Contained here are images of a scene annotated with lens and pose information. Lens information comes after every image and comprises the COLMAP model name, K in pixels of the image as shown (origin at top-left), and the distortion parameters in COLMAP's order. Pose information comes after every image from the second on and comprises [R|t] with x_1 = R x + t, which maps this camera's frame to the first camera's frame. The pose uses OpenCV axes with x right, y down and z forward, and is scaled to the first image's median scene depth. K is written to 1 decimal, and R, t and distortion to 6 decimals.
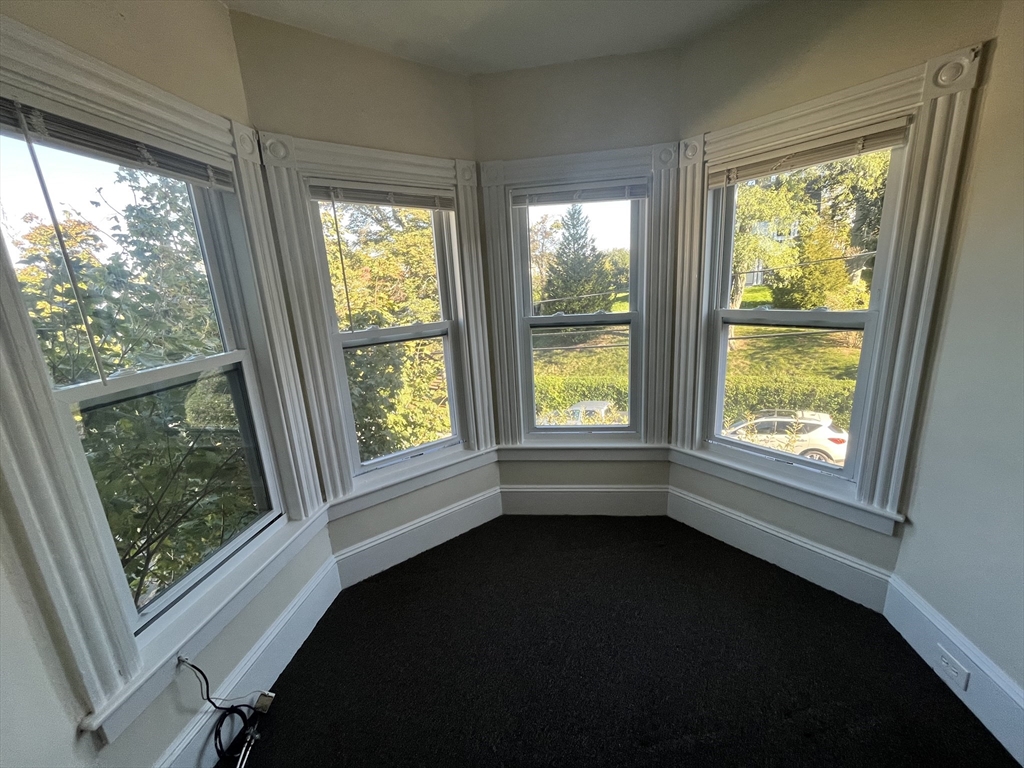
lens RADIAL K [[413.8, 0, 511.4], [0, 413.8, 385.9], [0, 0, 1]] dist [-0.006629, 0.000157]
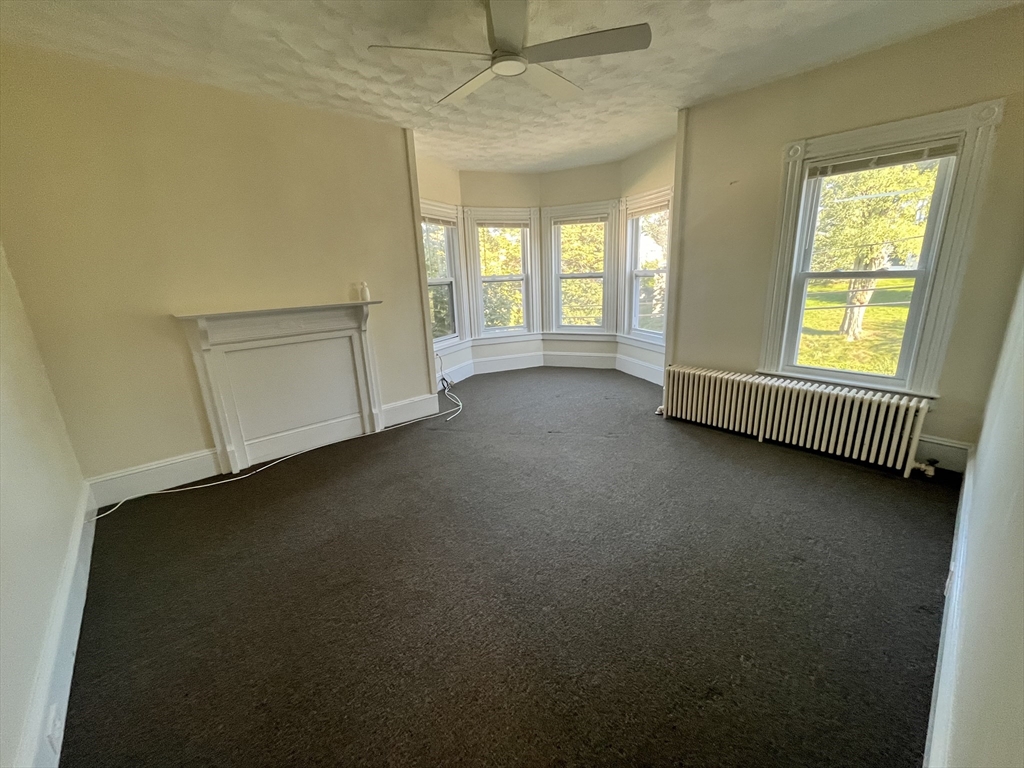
lens RADIAL K [[412.4, 0, 511.9], [0, 412.4, 385.2], [0, 0, 1]] dist [-0.001389, -0.000258]
pose [[0.952797, 0.100023, -0.286658, 0.559904], [-0.089433, 0.994745, 0.049836, 0.392474], [0.290137, -0.021847, 0.956736, -1.394731]]
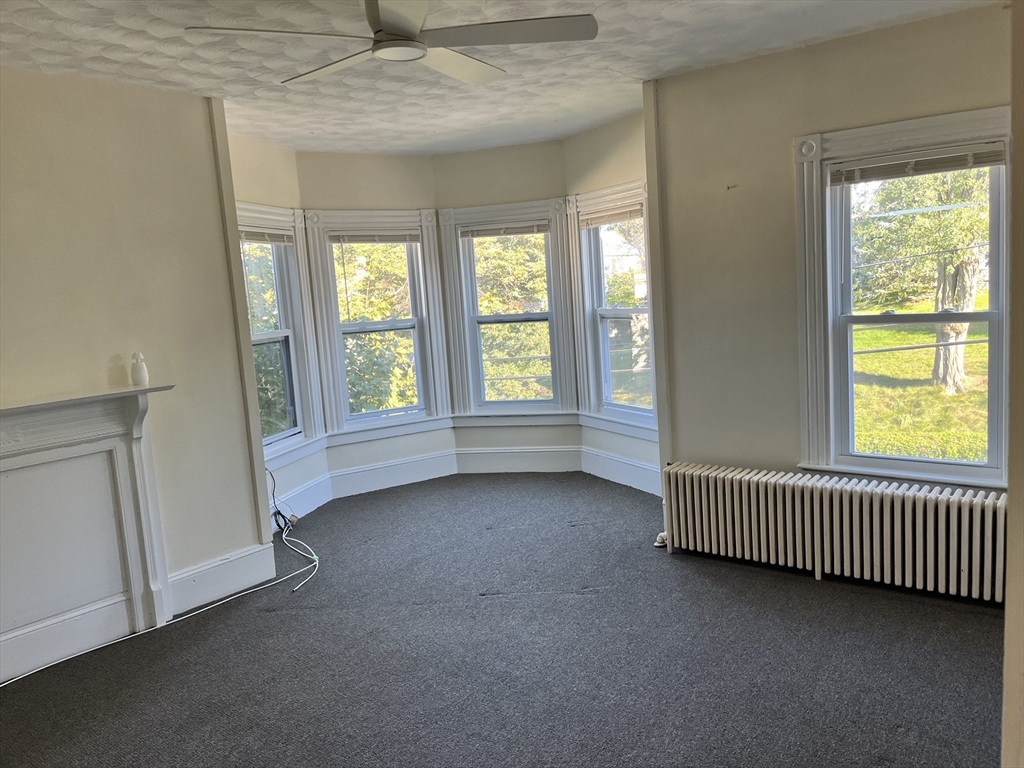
lens RADIAL K [[772.7, 0, 519.7], [0, 772.7, 382.1], [0, 0, 1]] dist [0.081680, -0.114429]
pose [[0.992009, 0.009504, -0.125809, 0.555556], [-0.023749, 0.993399, -0.112222, 0.361746], [0.123912, 0.114314, 0.985687, -1.584930]]
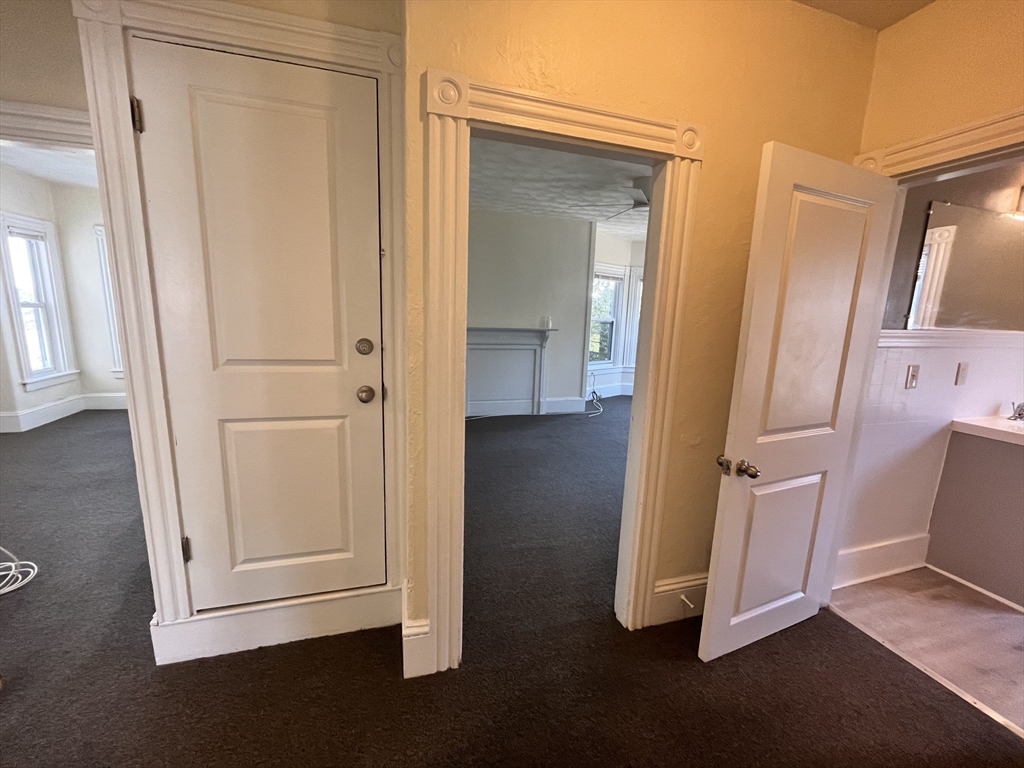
lens RADIAL K [[412.4, 0, 511.9], [0, 412.4, 385.2], [0, 0, 1]] dist [-0.001389, -0.000258]
pose [[0.732517, 0.200321, -0.650607, 1.048573], [-0.239002, 0.970563, 0.029744, 0.507236], [0.637414, 0.133709, 0.758832, -1.998534]]
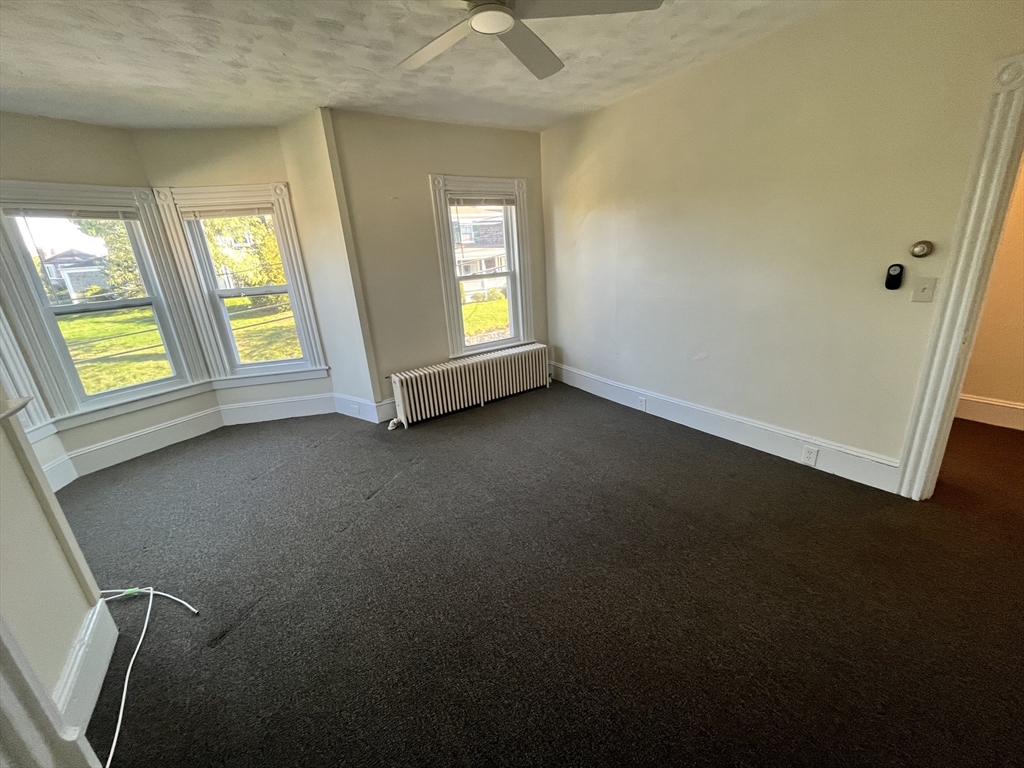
lens RADIAL K [[412.4, 0, 511.9], [0, 412.4, 385.2], [0, 0, 1]] dist [-0.001389, -0.000258]
pose [[0.442803, -0.247207, 0.861867, -0.511346], [0.260412, 0.955264, 0.140203, 0.267925], [-0.857969, 0.162359, 0.487369, -0.813259]]
